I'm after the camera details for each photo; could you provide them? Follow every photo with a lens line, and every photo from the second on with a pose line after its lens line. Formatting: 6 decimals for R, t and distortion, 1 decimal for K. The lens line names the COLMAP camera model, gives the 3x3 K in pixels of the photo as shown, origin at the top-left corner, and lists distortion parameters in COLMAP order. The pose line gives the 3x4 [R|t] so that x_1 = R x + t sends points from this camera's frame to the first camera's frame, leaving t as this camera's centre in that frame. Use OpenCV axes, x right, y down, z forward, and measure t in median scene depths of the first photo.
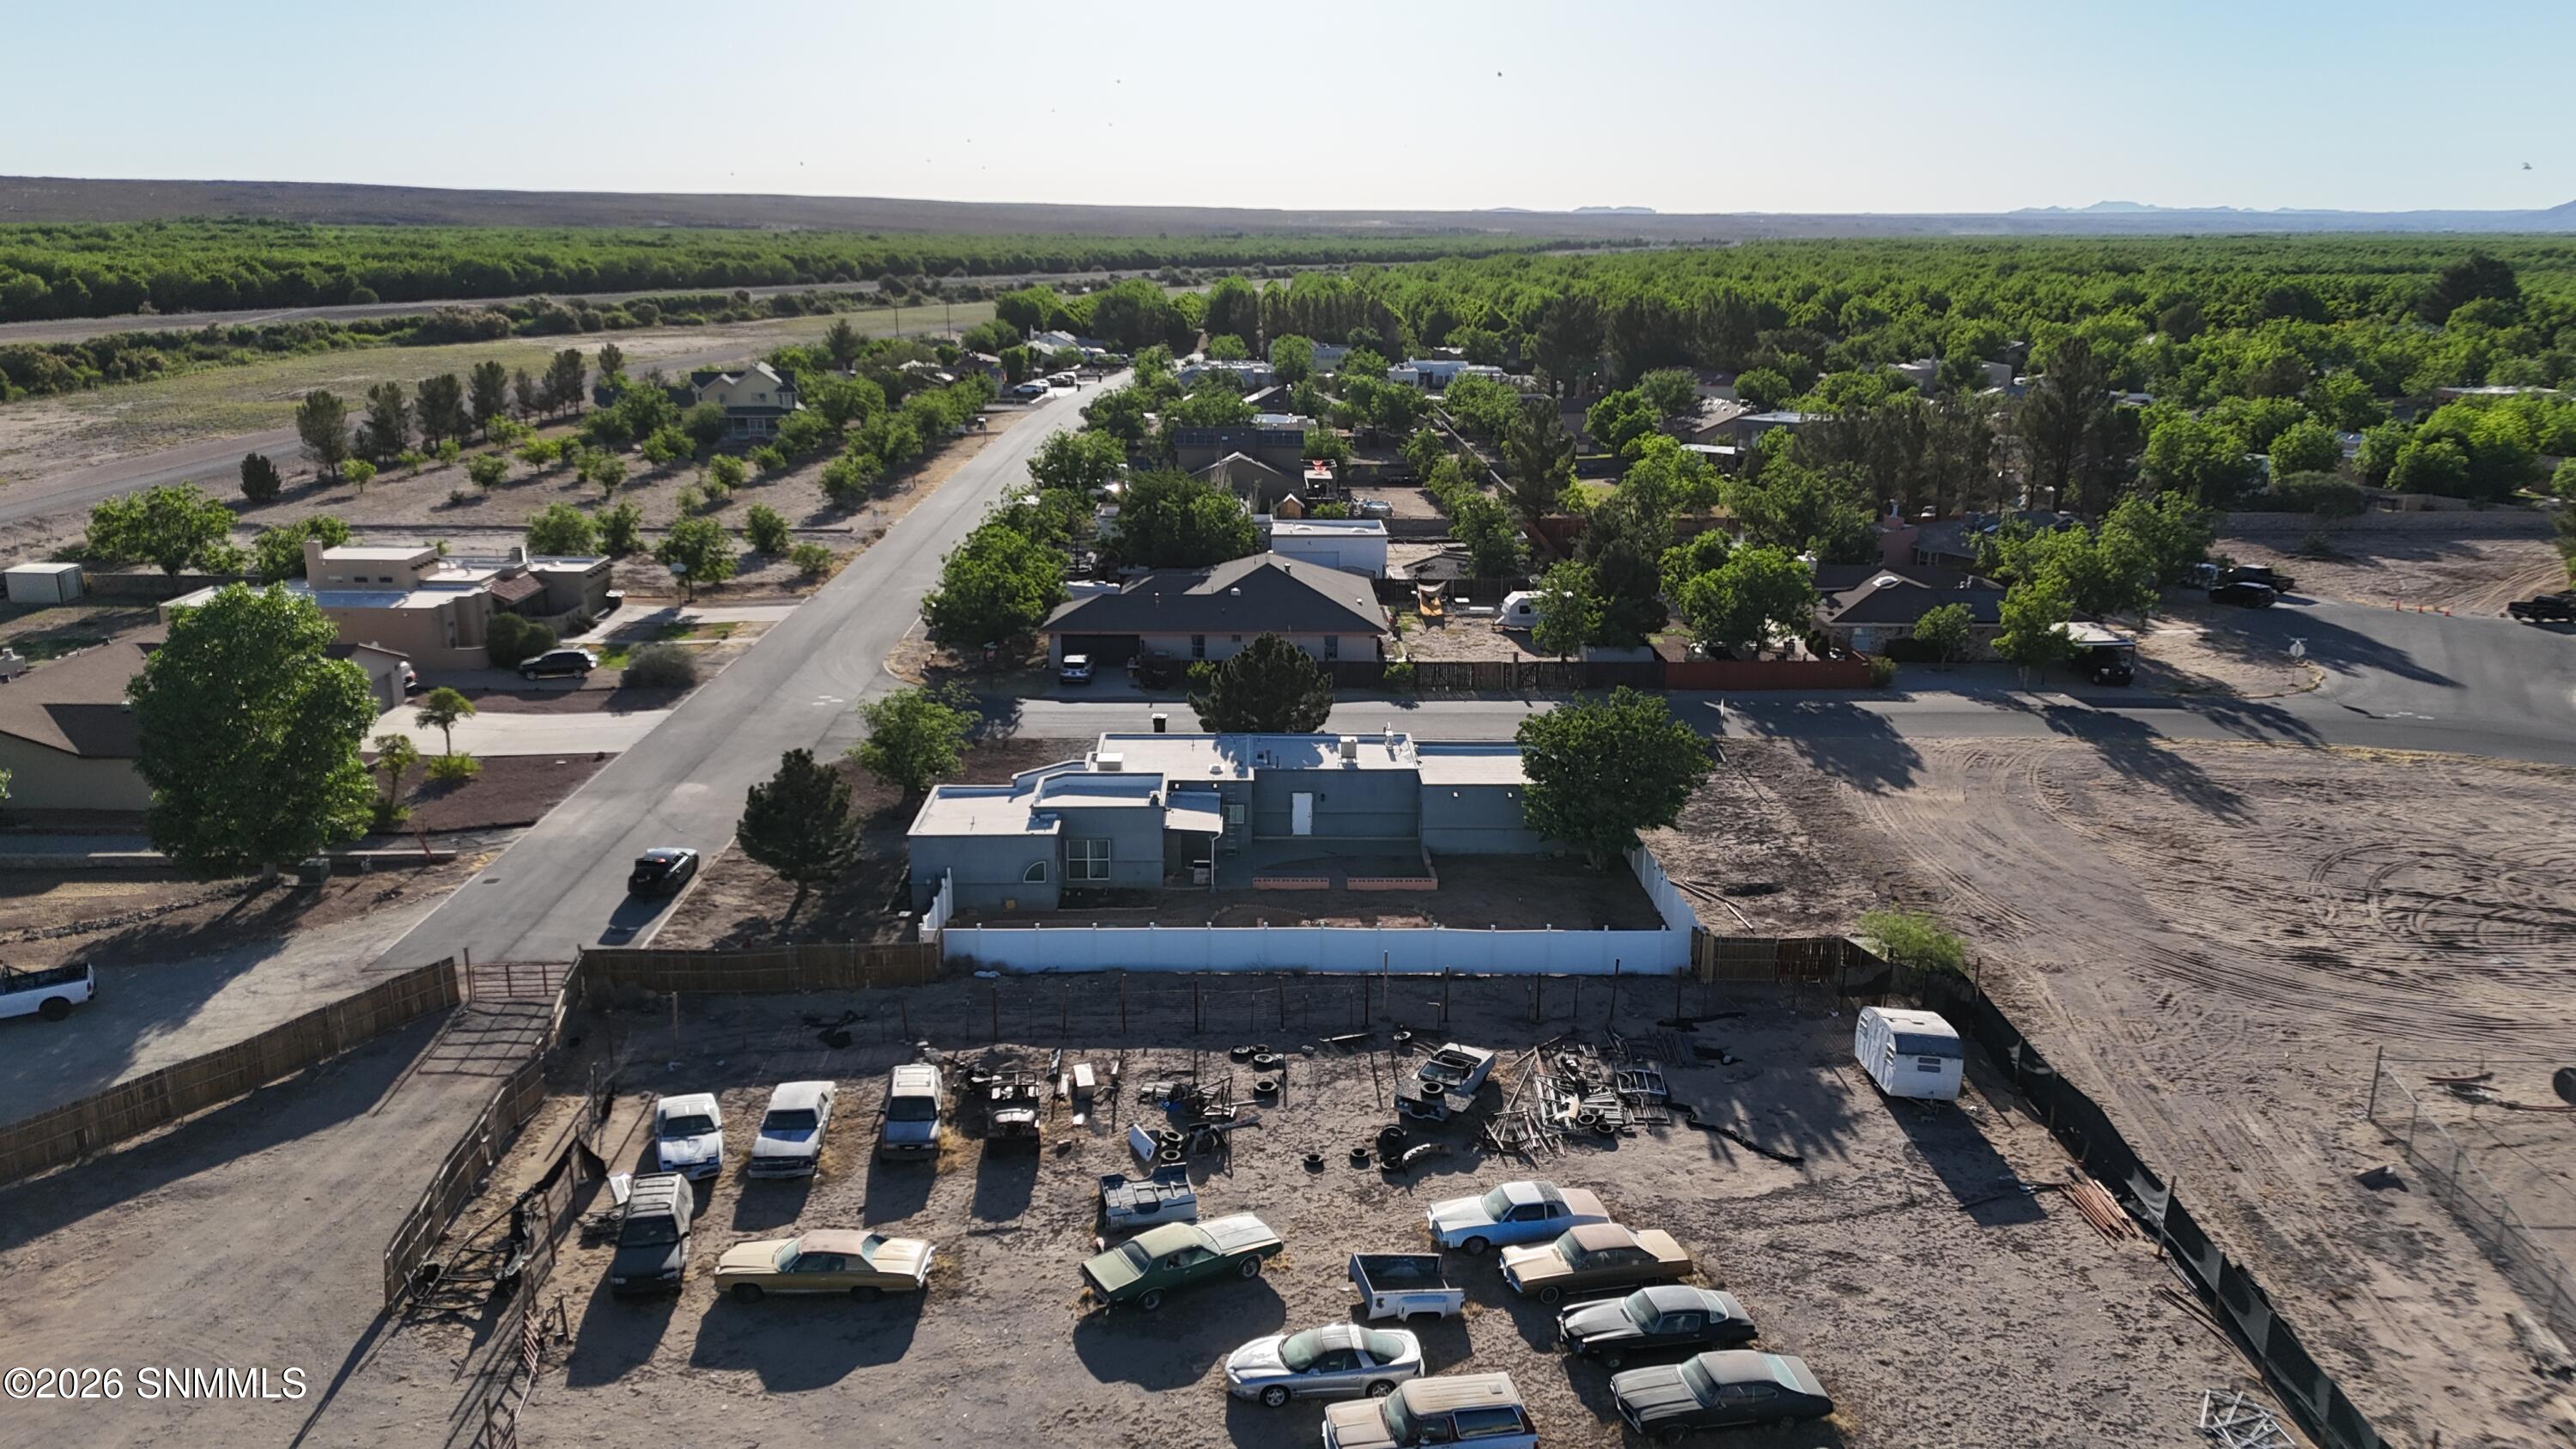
lens RADIAL K [[1908.1, 0, 1323.5], [0, 1908.1, 725.4], [0, 0, 1]] dist [0.098401, -0.128298]
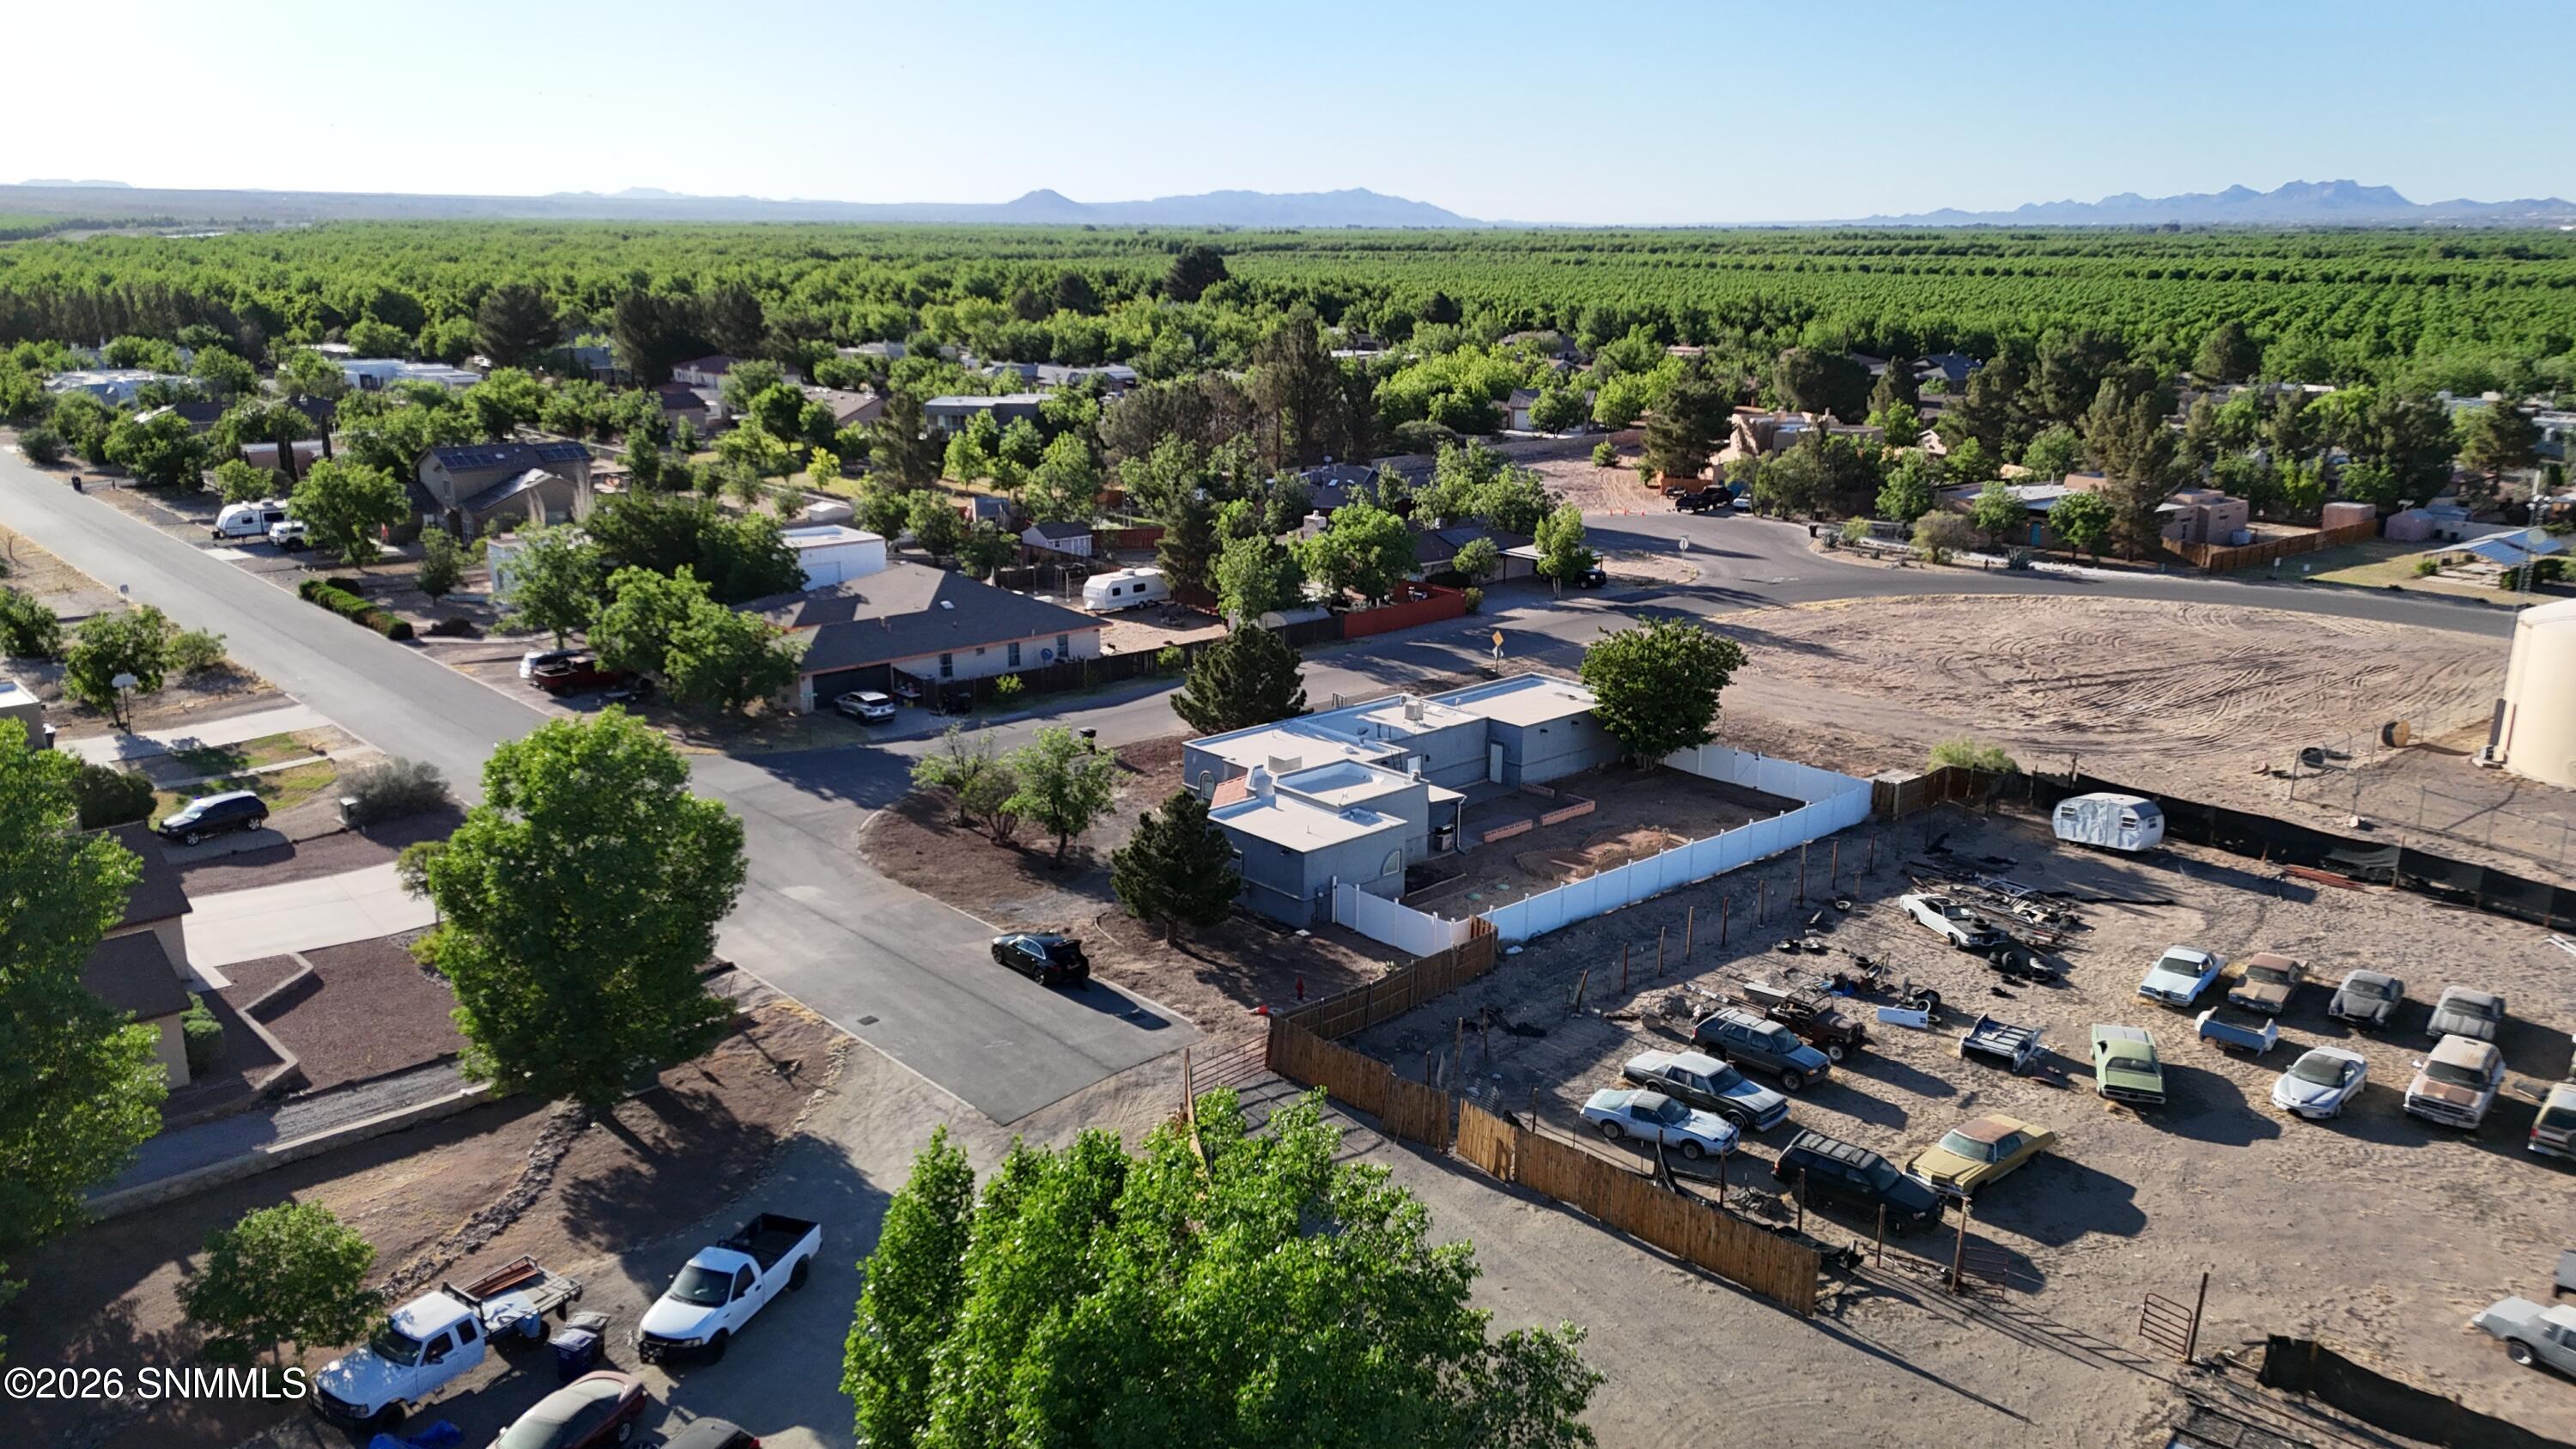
lens RADIAL K [[1908.1, 0, 1323.5], [0, 1908.1, 725.4], [0, 0, 1]] dist [0.098401, -0.128298]
pose [[0.743154, -0.168496, 0.647558, -1.106732], [0.163050, 0.984204, 0.068972, -0.096209], [-0.648951, 0.054328, 0.758888, 0.341653]]
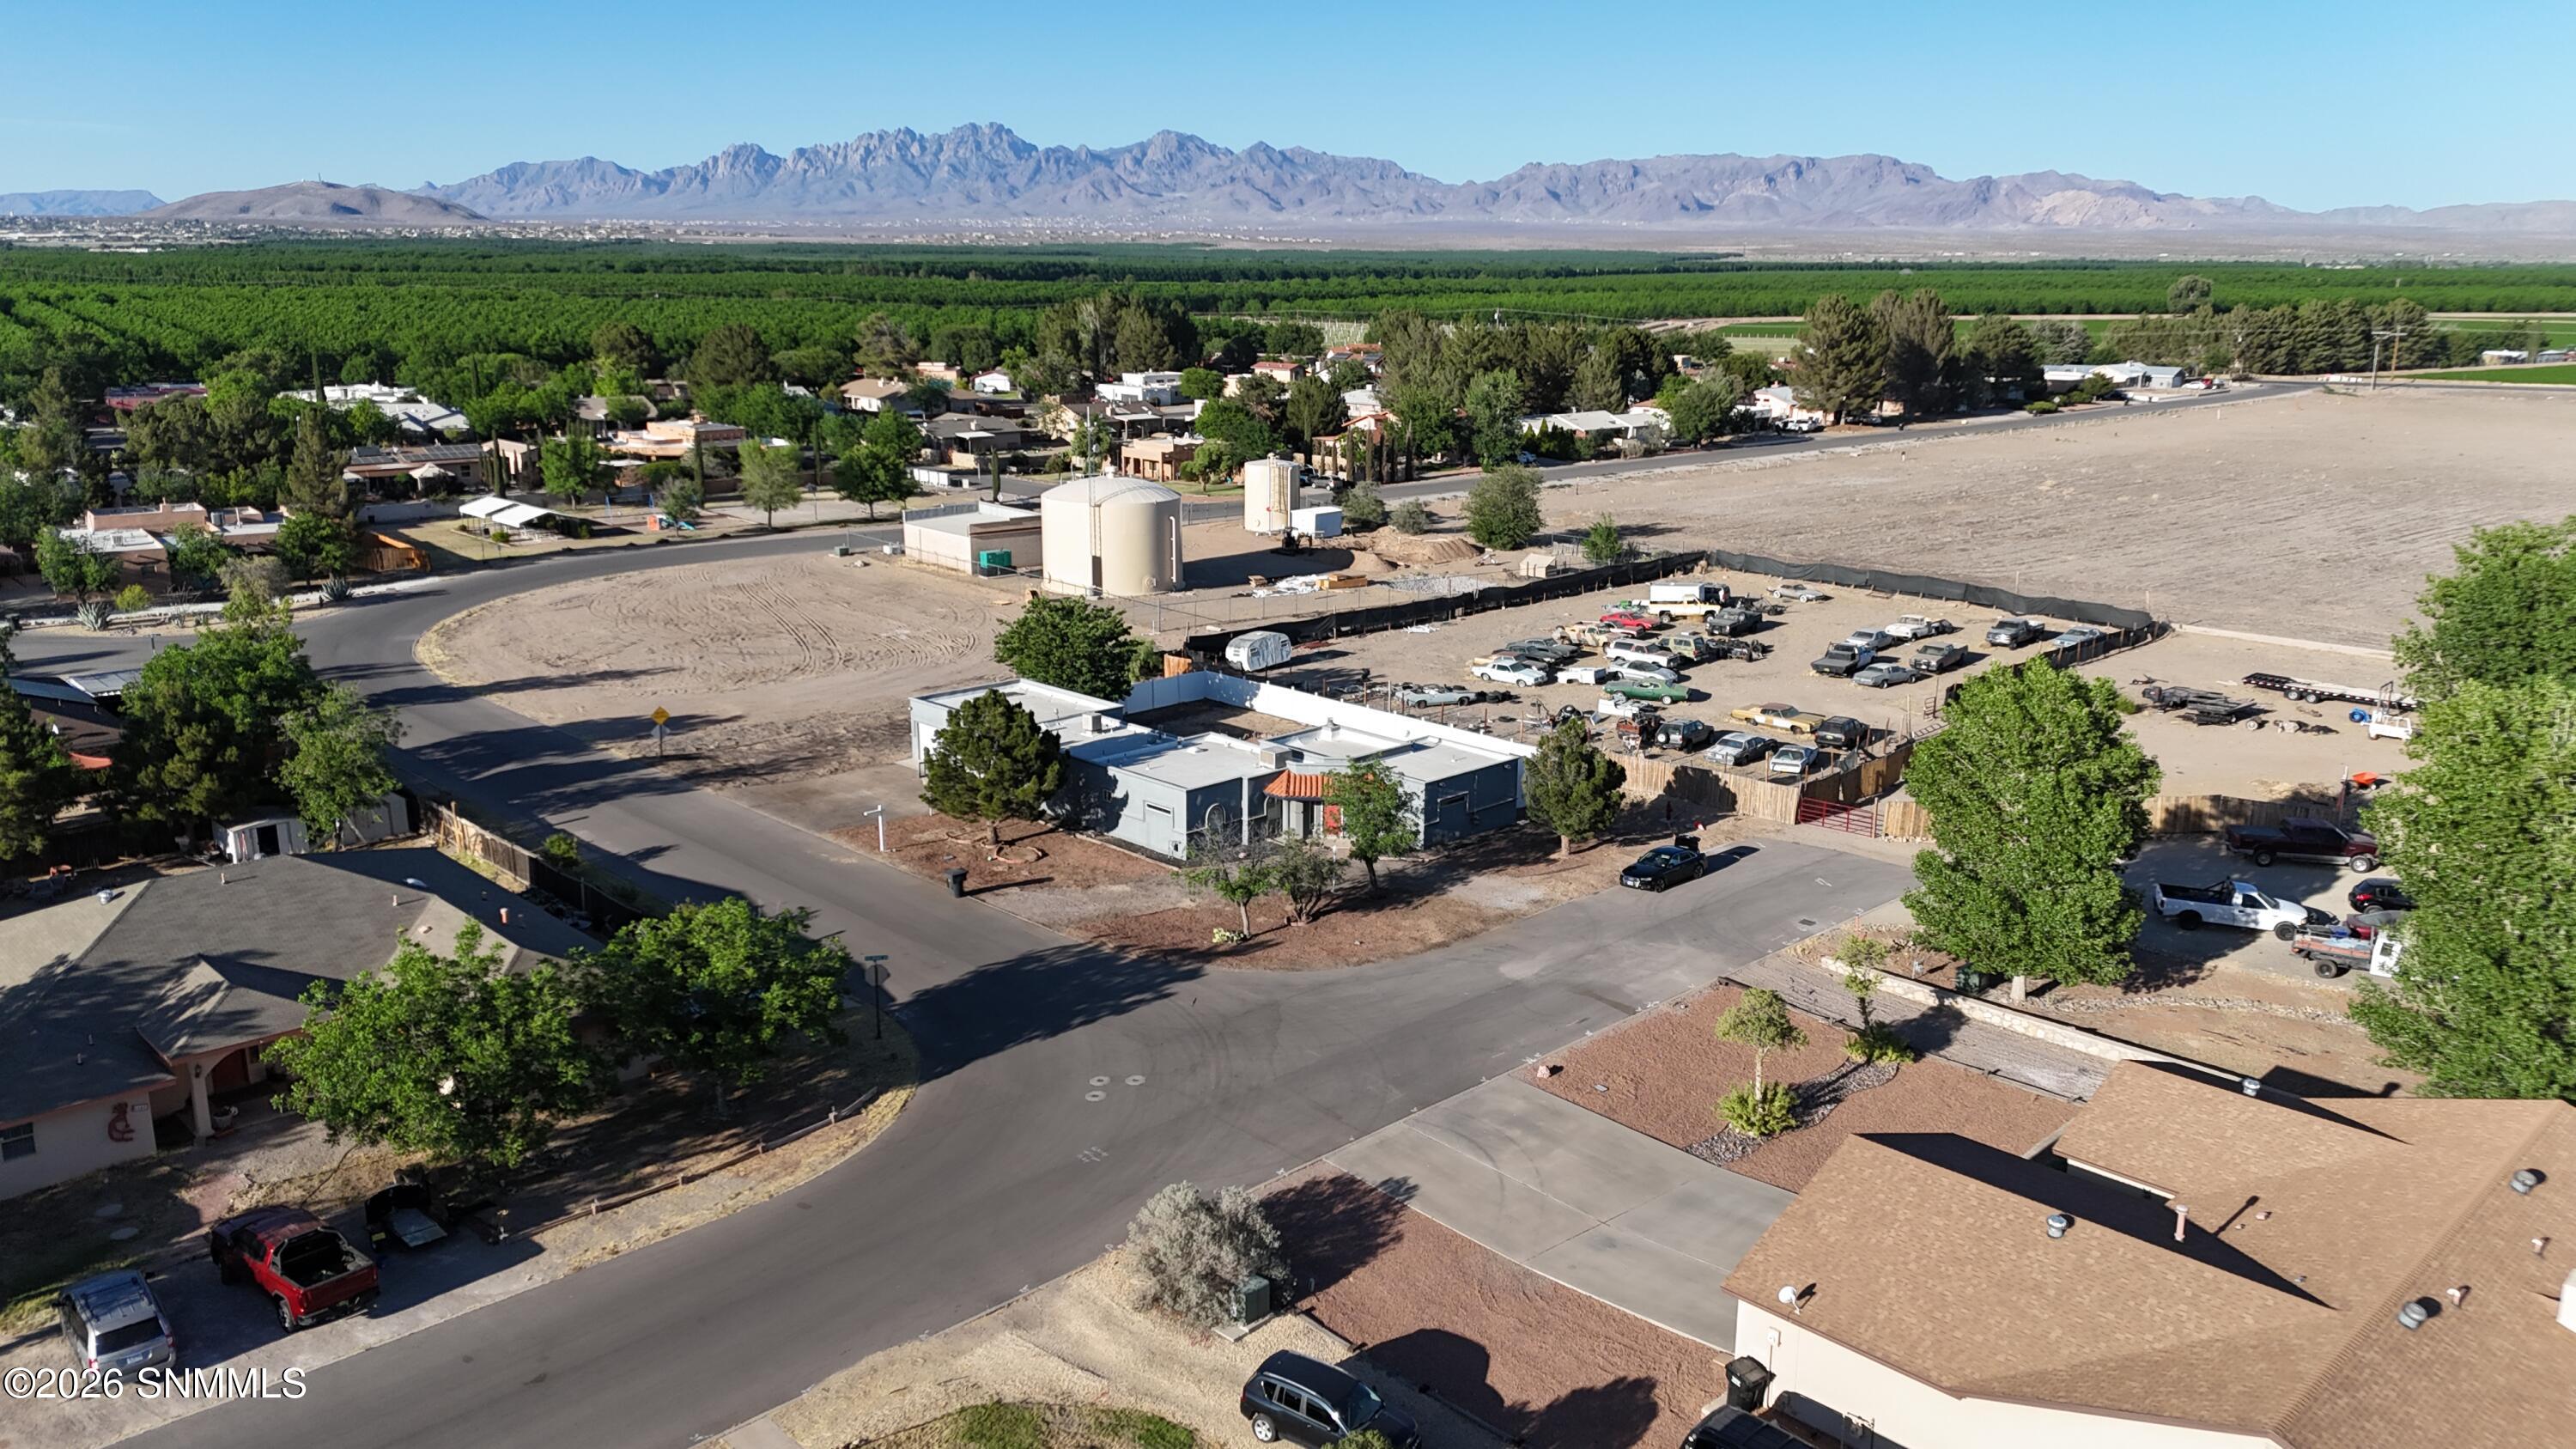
lens RADIAL K [[1880.5, 0, 1279.8], [0, 1880.5, 733.2], [0, 0, 1]] dist [0.106365, -0.111384]
pose [[-0.679935, -0.184850, 0.709590, -1.270652], [0.180648, 0.895651, 0.406418, -0.613901], [-0.710672, 0.404524, -0.575592, 2.393422]]
